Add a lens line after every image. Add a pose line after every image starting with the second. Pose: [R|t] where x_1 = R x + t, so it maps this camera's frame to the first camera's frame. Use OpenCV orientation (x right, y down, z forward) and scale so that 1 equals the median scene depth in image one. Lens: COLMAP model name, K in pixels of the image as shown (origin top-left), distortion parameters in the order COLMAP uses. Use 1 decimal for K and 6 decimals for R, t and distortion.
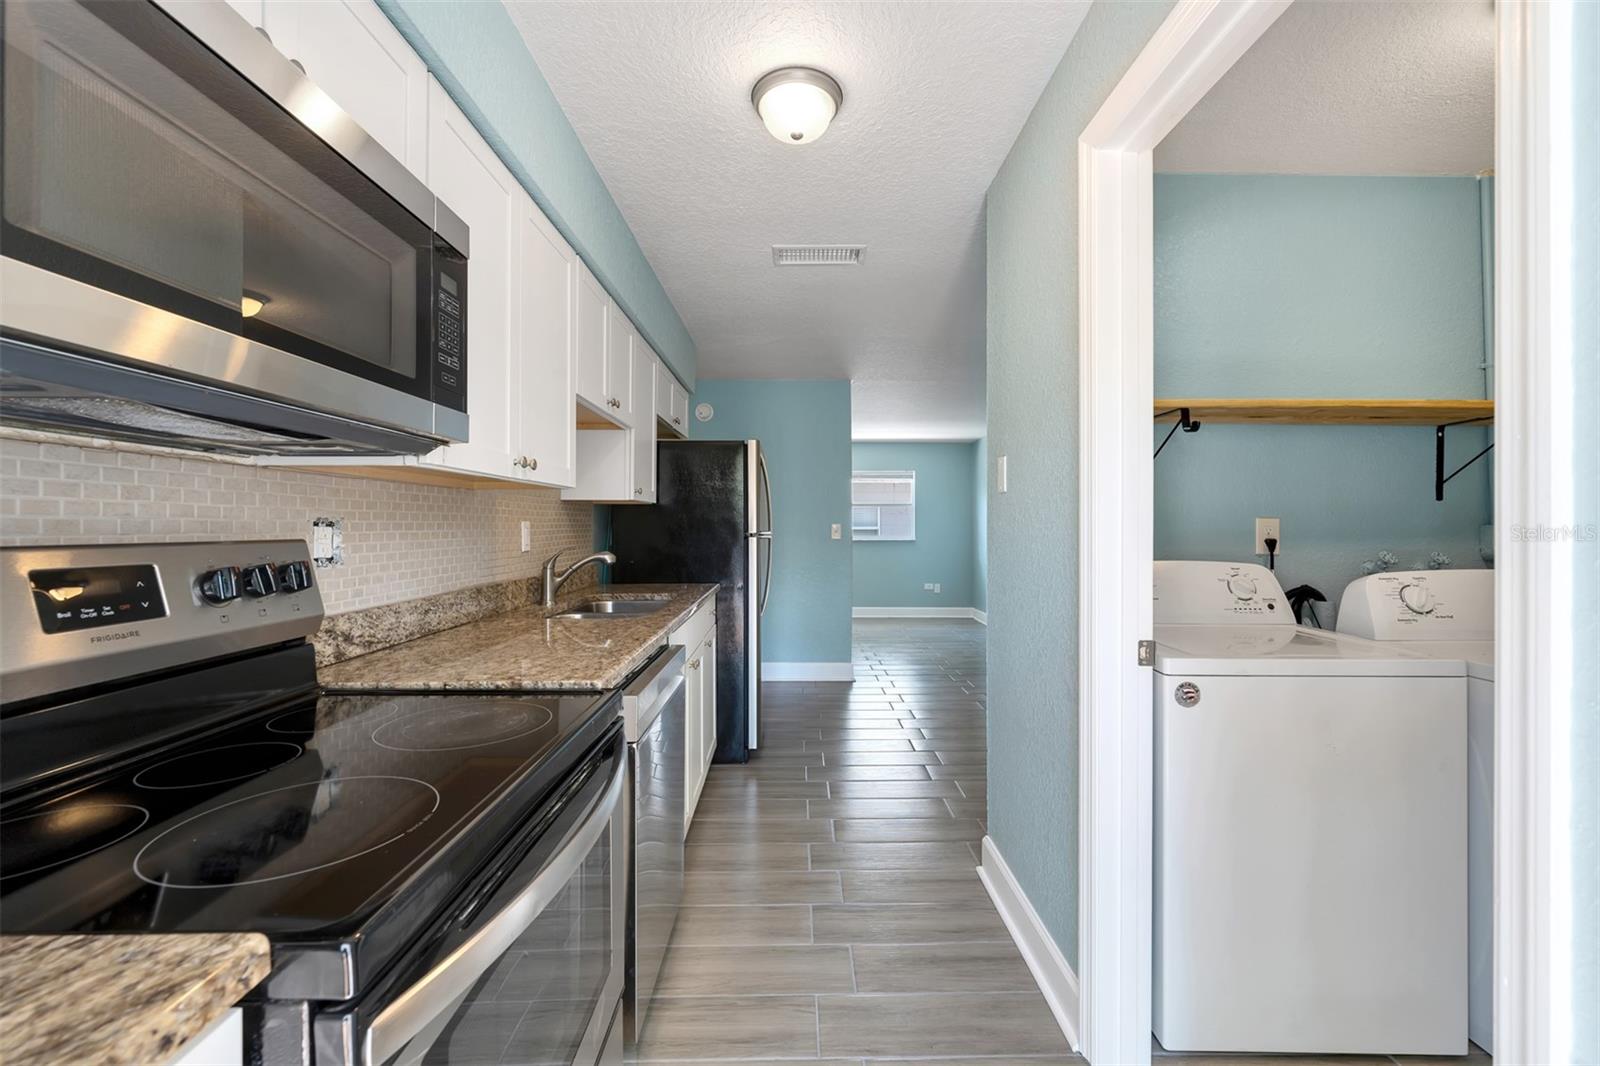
lens RADIAL K [[652.7, 0, 808.1], [0, 652.7, 523.9], [0, 0, 1]] dist [0.002284, -0.000749]
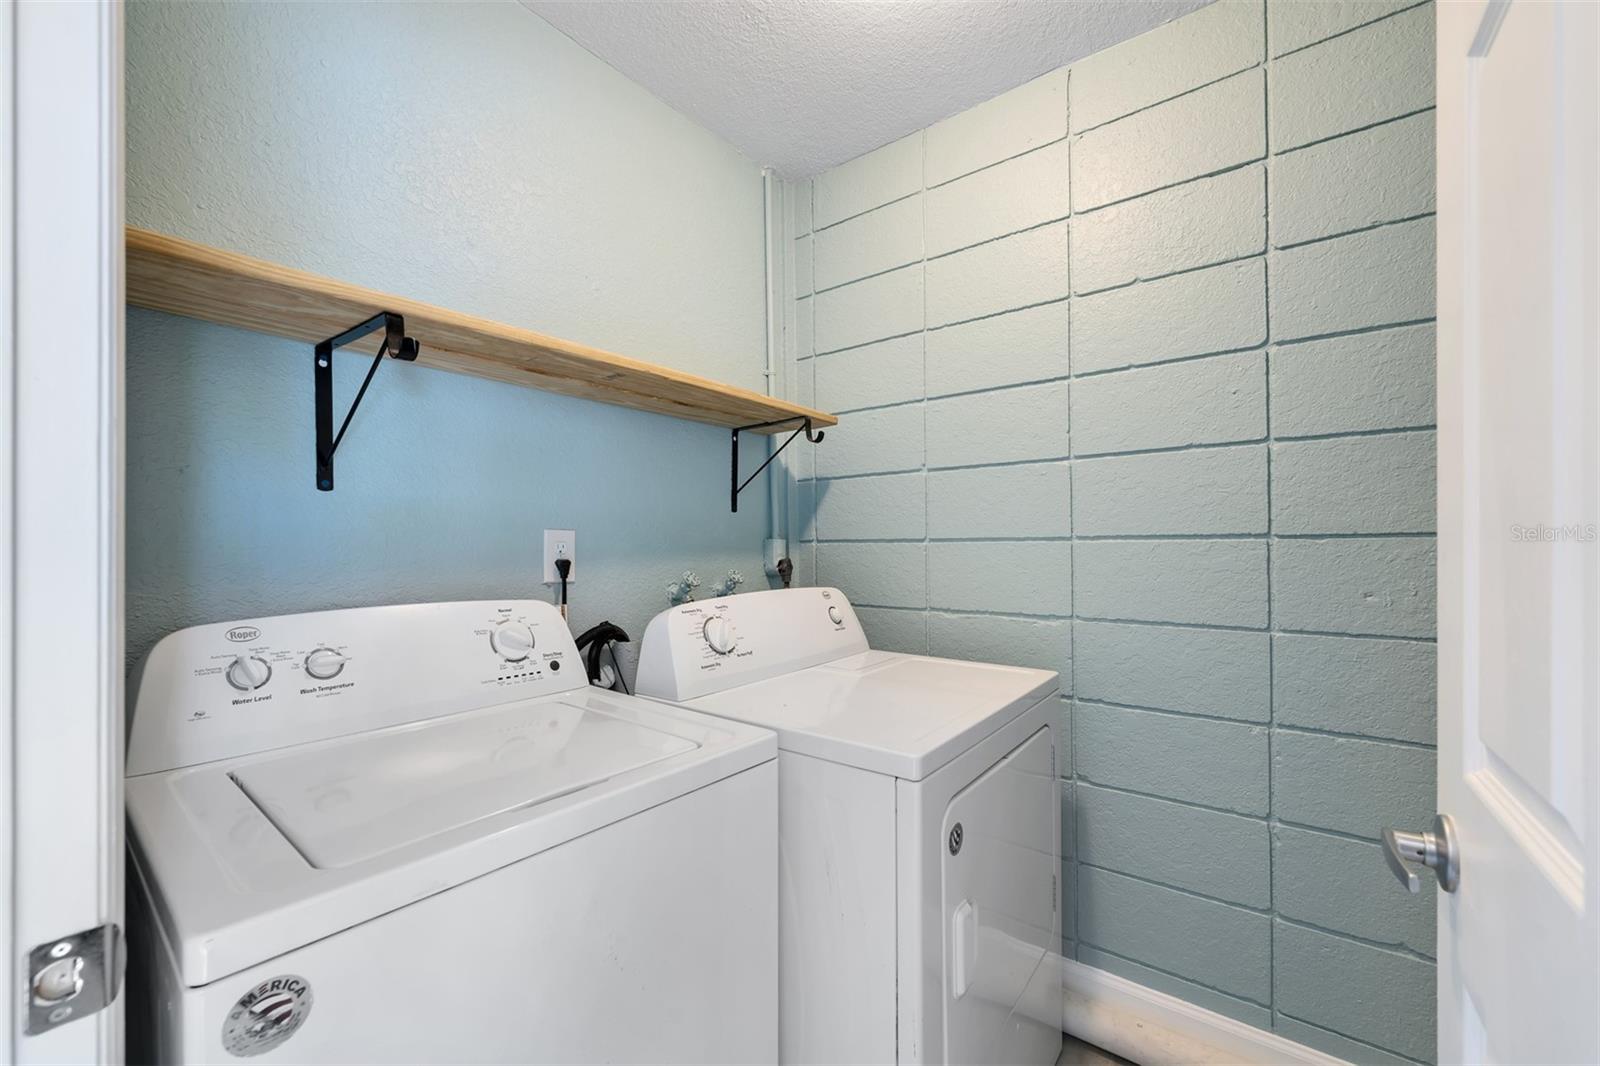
lens RADIAL K [[613.0, 0, 799.7], [0, 613.0, 534.6], [0, 0, 1]] dist [-0.001643, 0.000010]
pose [[0.620649, 0.002592, 0.784085, 0.484000], [0.001841, 0.999987, -0.004763, -0.000349], [-0.784087, 0.004400, 0.620636, 0.546008]]
